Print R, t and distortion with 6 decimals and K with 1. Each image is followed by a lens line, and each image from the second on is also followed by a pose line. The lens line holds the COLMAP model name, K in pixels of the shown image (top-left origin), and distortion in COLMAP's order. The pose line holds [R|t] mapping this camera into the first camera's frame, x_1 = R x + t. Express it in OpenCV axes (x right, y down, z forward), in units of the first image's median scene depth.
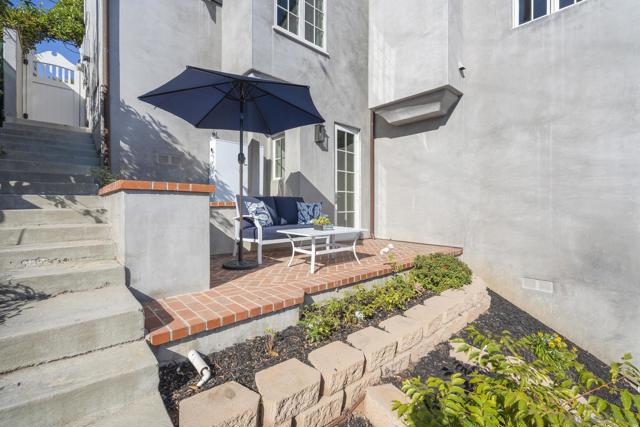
lens RADIAL K [[290.0, 0, 318.2], [0, 290.0, 204.6], [0, 0, 1]] dist [0.000834, 0.000462]
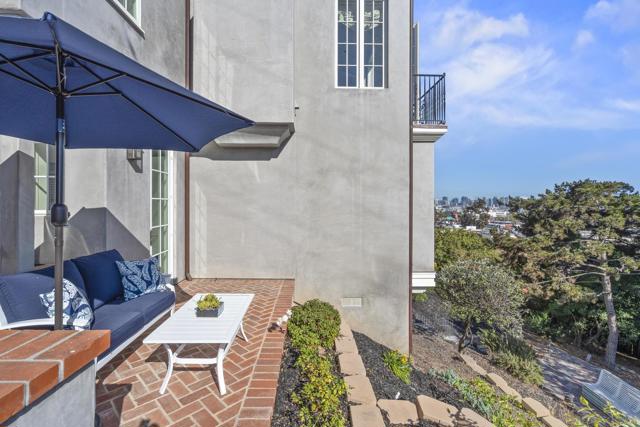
lens RADIAL K [[290.0, 0, 318.2], [0, 290.0, 204.6], [0, 0, 1]] dist [0.000834, 0.000462]
pose [[0.650610, 0.000408, 0.759412, -0.250474], [-0.005000, 0.999980, 0.003746, -0.128655], [-0.759395, -0.006234, 0.650600, 0.265869]]
